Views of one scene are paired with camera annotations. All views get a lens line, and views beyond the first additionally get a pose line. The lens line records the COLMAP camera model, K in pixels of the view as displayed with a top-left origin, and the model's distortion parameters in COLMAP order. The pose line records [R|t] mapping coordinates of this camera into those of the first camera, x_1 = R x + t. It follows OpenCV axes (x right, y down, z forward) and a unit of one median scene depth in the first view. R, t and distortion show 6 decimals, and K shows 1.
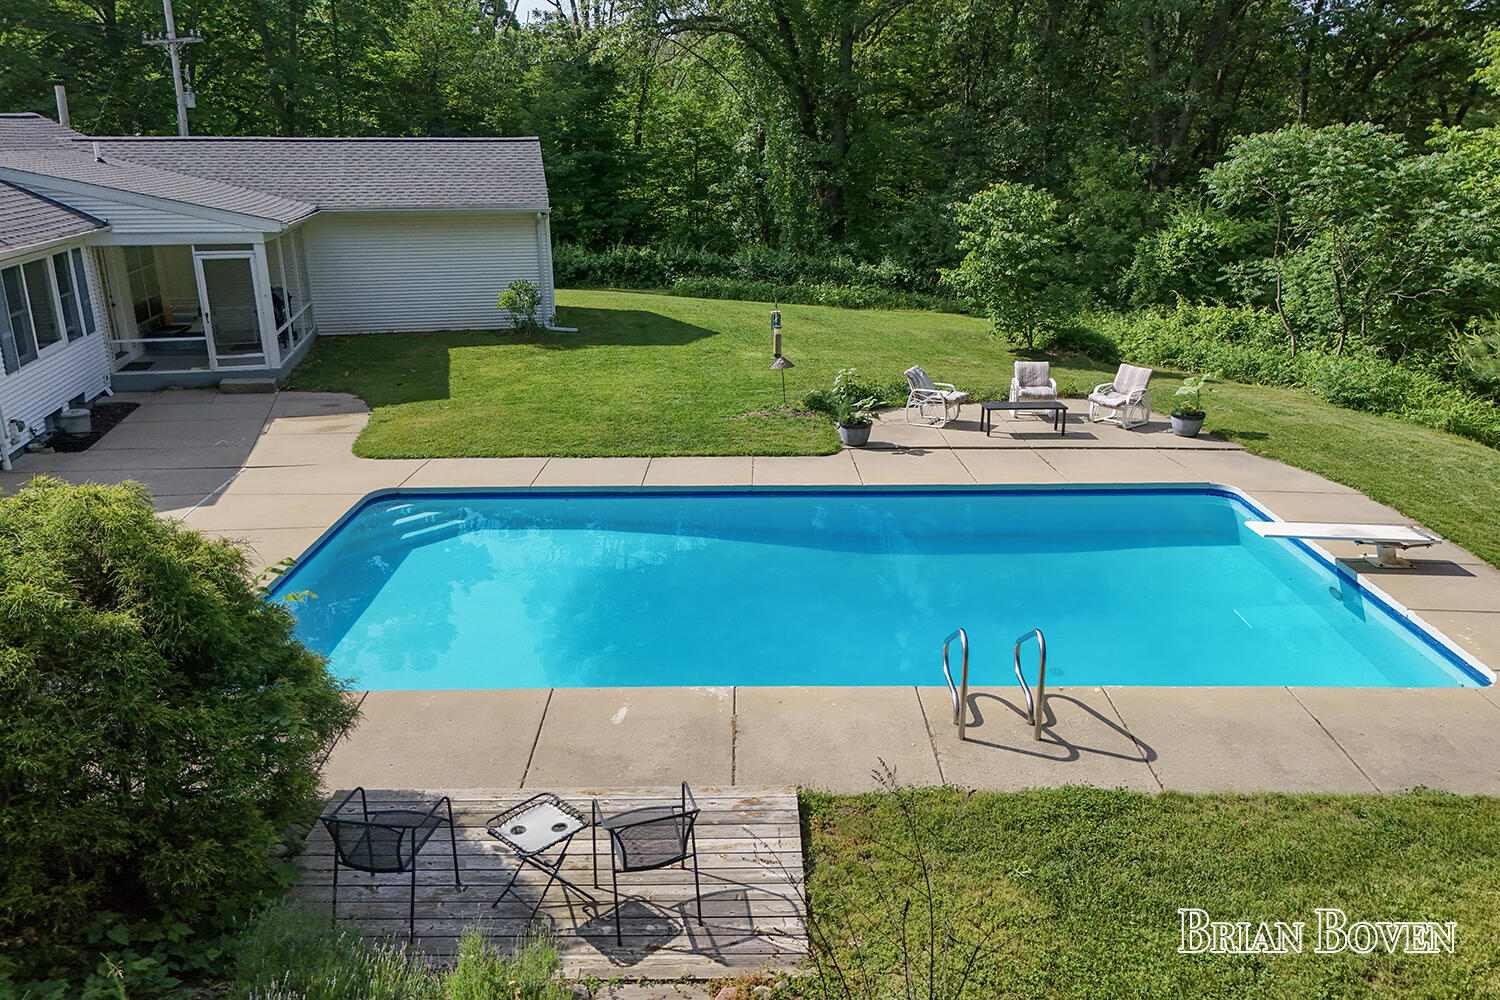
lens RADIAL K [[1110.7, 0, 742.8], [0, 1110.7, 473.4], [0, 0, 1]] dist [0.088776, -0.115525]
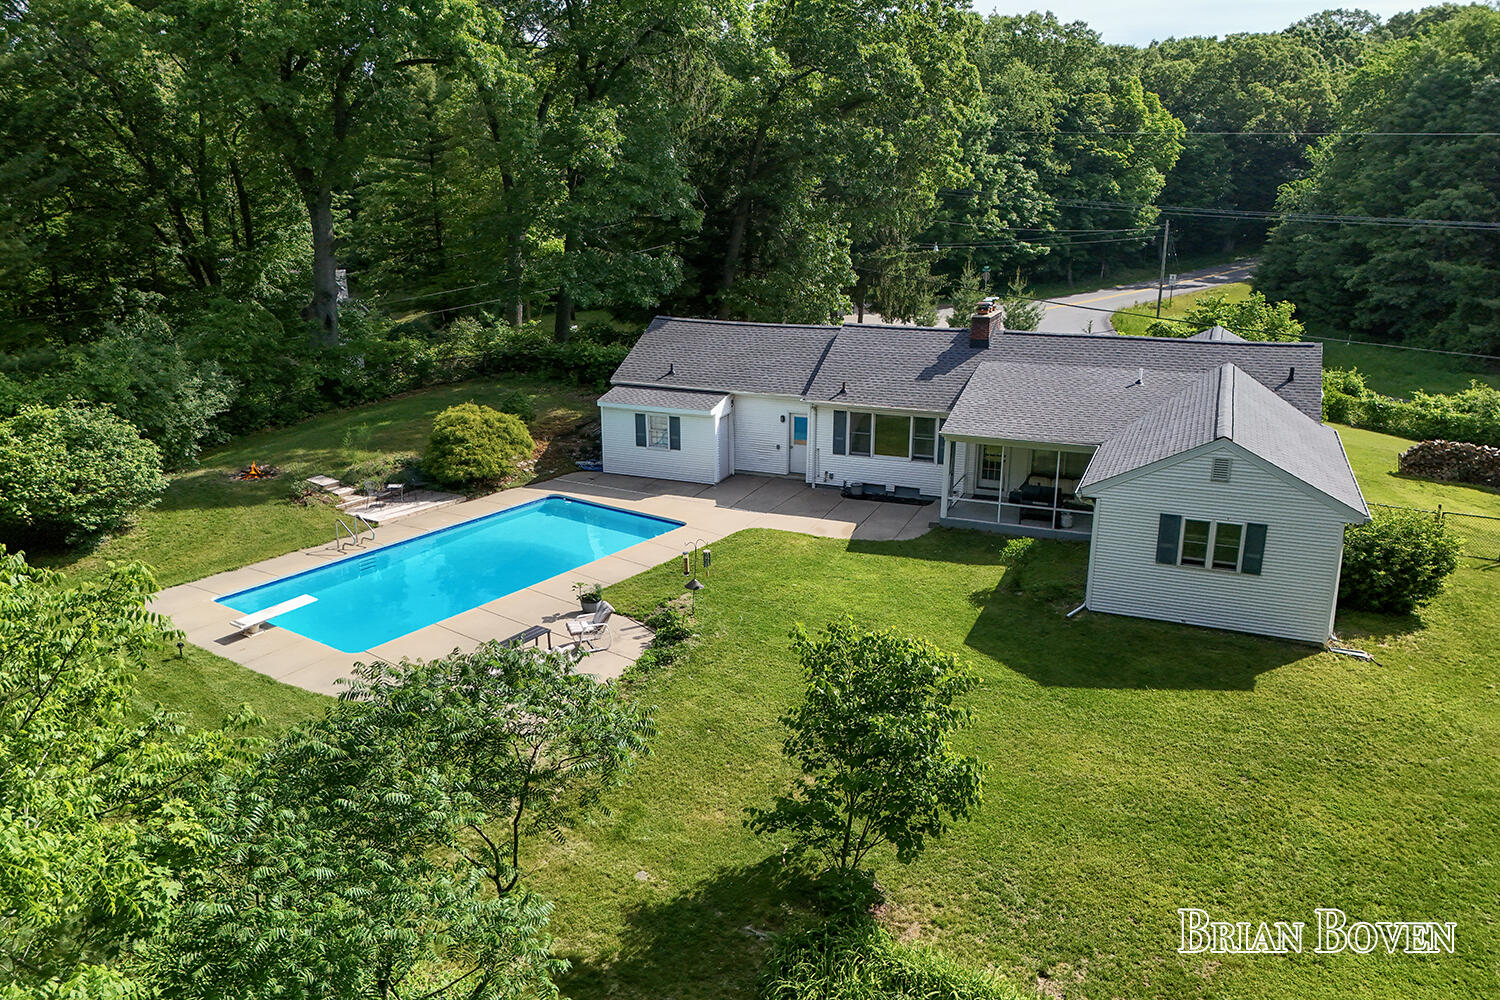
lens RADIAL K [[1110.7, 0, 742.8], [0, 1110.7, 473.4], [0, 0, 1]] dist [0.088776, -0.115525]
pose [[-0.585985, 0.211894, -0.782127, 2.153907], [-0.237611, 0.877845, 0.415848, -1.667672], [0.774702, 0.429523, -0.464055, 3.407113]]
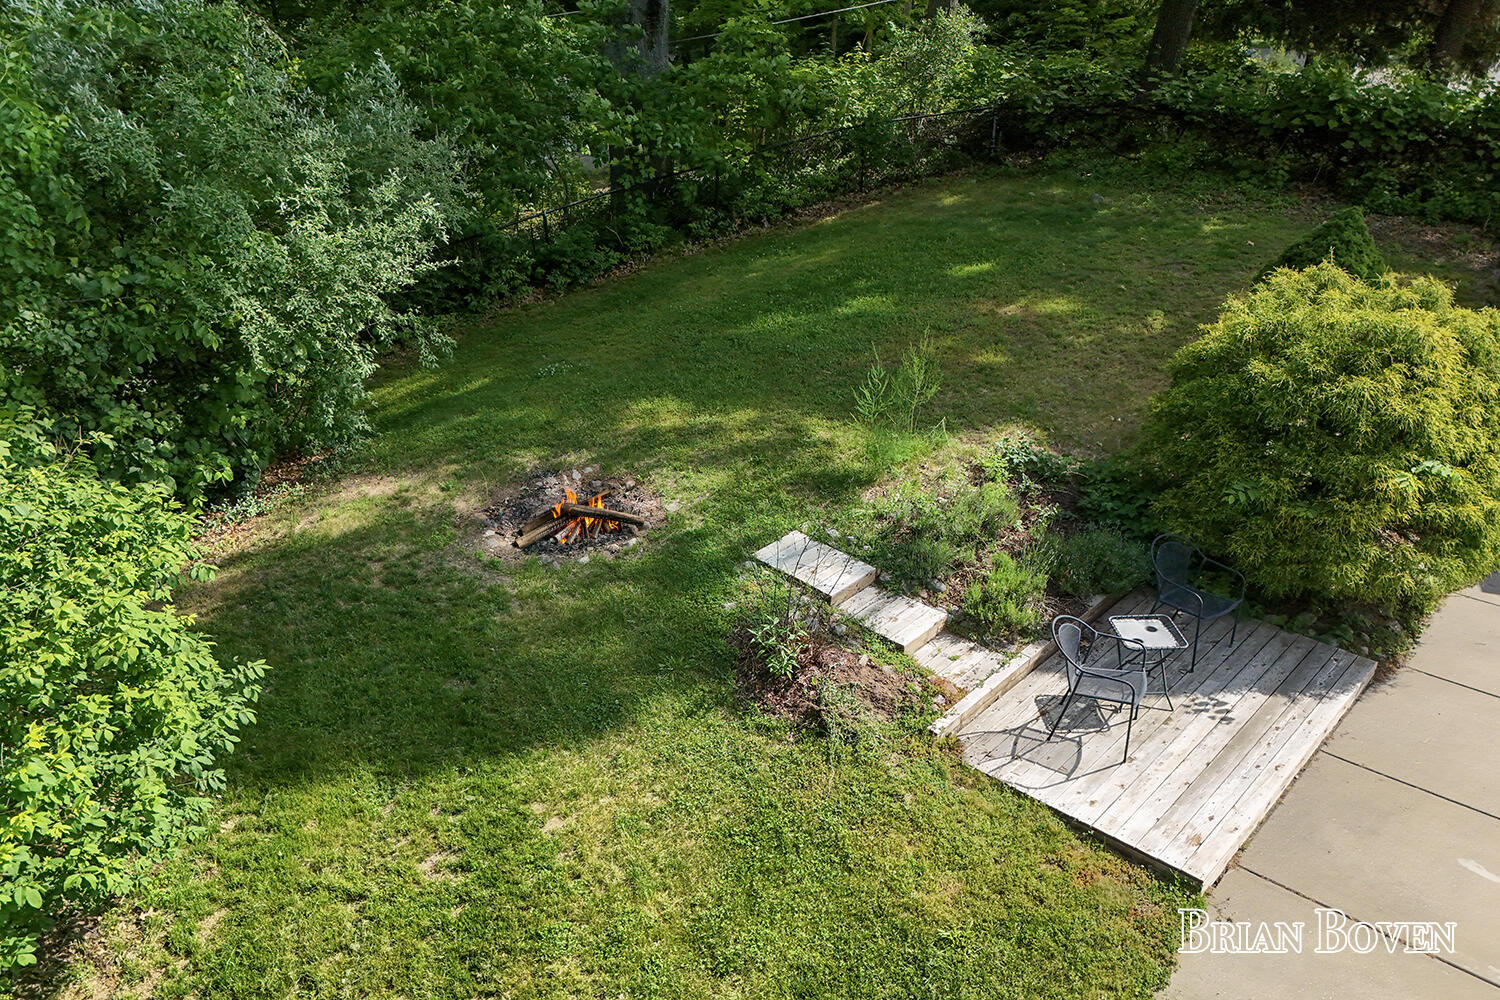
lens RADIAL K [[1108.3, 0, 751.8], [0, 1108.3, 580.0], [0, 0, 1]] dist [0.078970, -0.116635]
pose [[-0.684401, 0.374060, -0.625839, 0.645601], [-0.204408, 0.725503, 0.657163, -0.323534], [0.699866, 0.577689, -0.420074, 0.856634]]
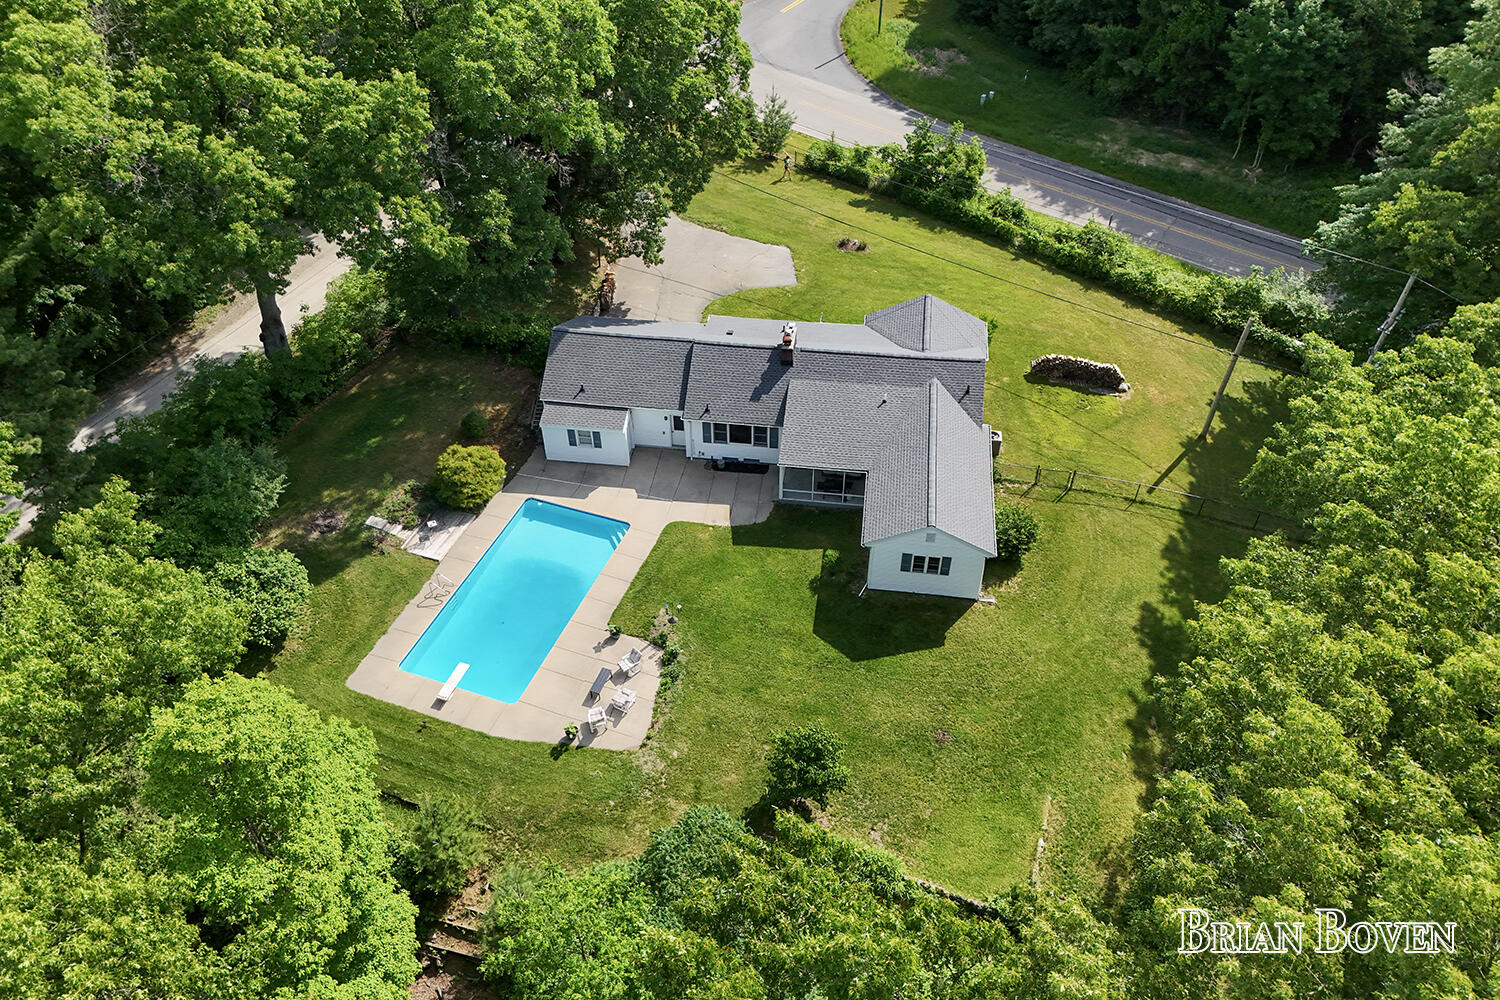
lens RADIAL K [[1083.1, 0, 745.4], [0, 1083.1, 504.6], [0, 0, 1]] dist [0.097711, -0.104706]
pose [[-0.349862, 0.639089, -0.684954, 3.165781], [-0.262423, 0.635029, 0.726548, -4.436921], [0.899294, 0.433940, -0.054461, 2.478924]]
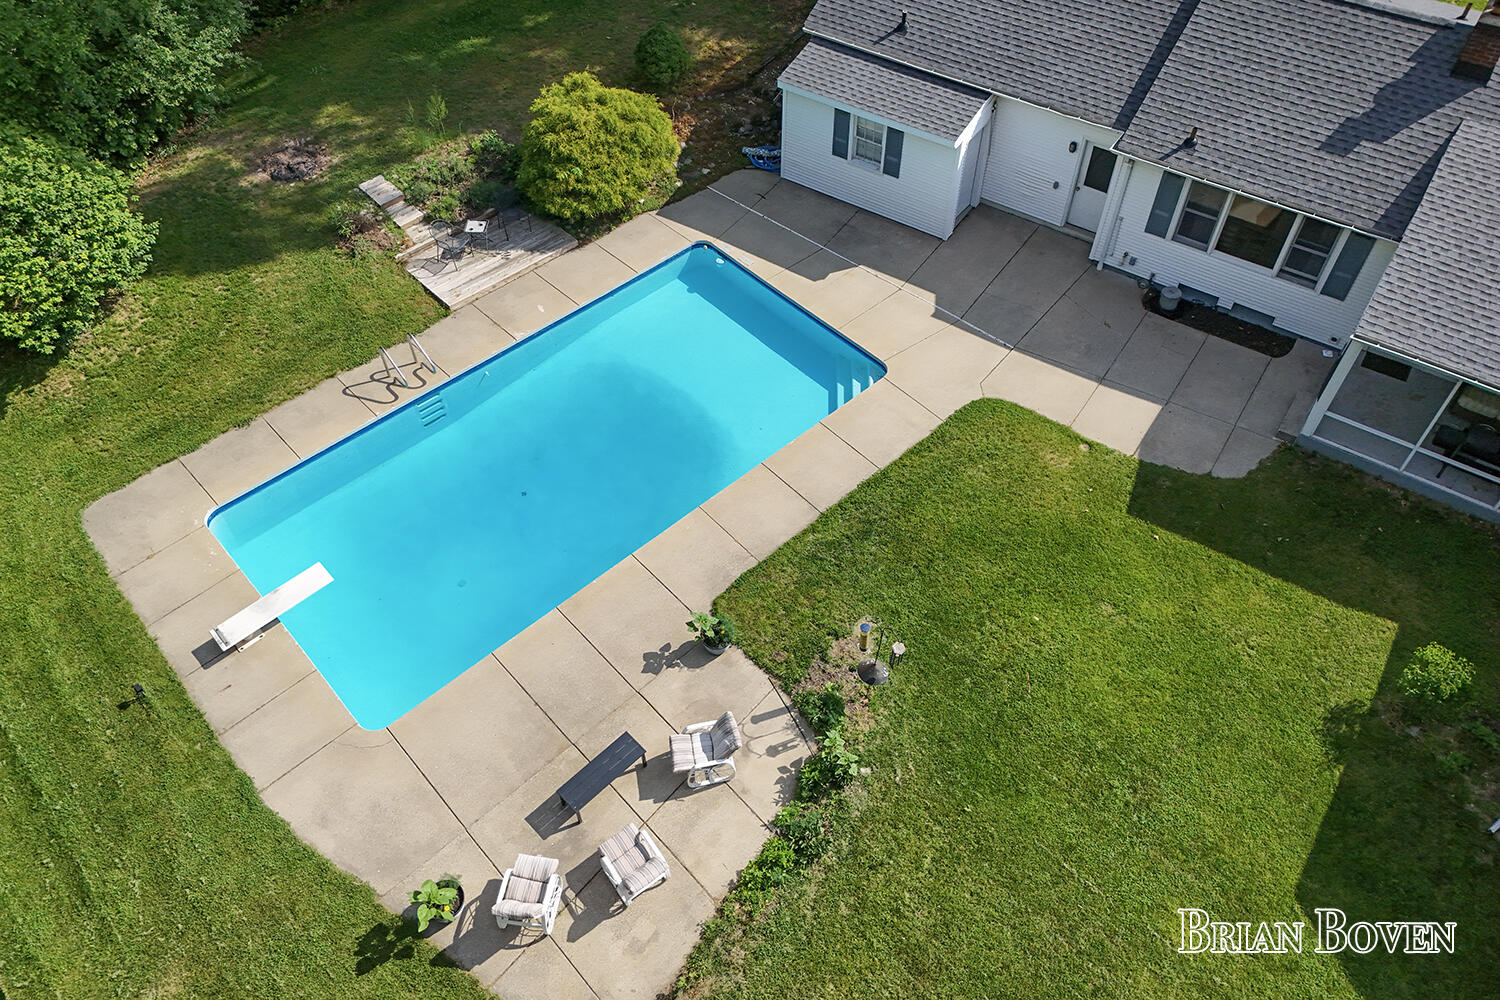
lens RADIAL K [[1110.7, 0, 742.8], [0, 1110.7, 473.4], [0, 0, 1]] dist [0.088776, -0.115525]
pose [[-0.735737, 0.513757, -0.441299, 0.859938], [-0.191179, 0.467545, 0.863048, -1.876144], [0.649724, 0.719344, -0.245771, 2.197472]]
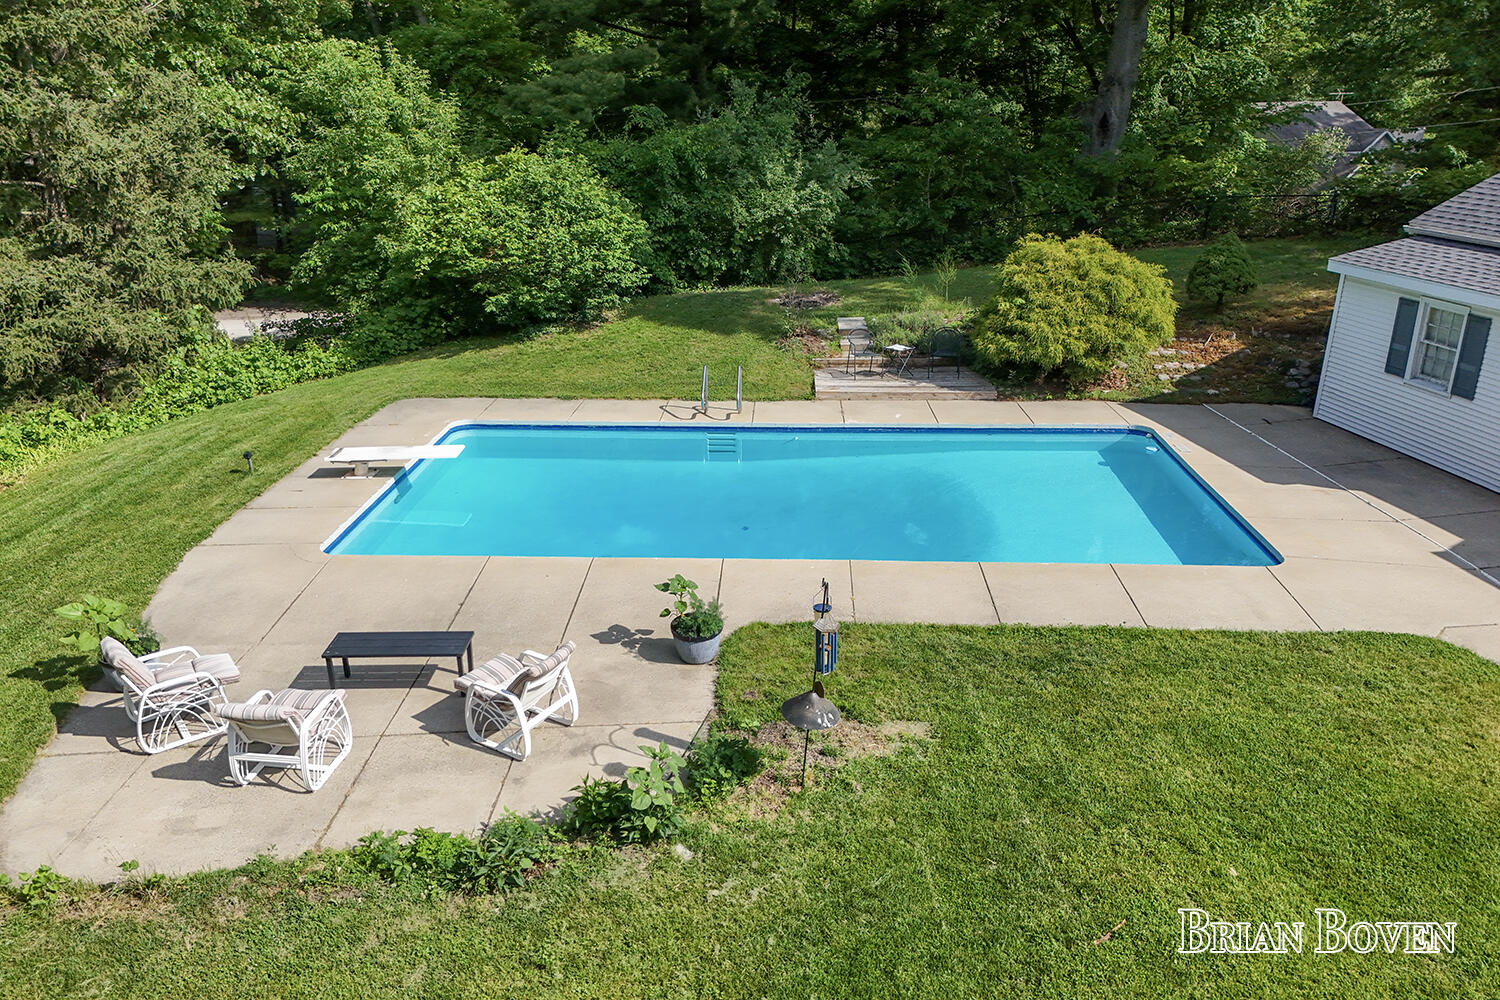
lens RADIAL K [[1083.1, 0, 745.4], [0, 1083.1, 504.6], [0, 0, 1]] dist [0.097711, -0.104706]
pose [[-0.999227, -0.004597, 0.039042, 0.094162], [0.020729, 0.782241, 0.622631, -0.929913], [-0.033402, 0.622959, -0.781541, 2.739306]]
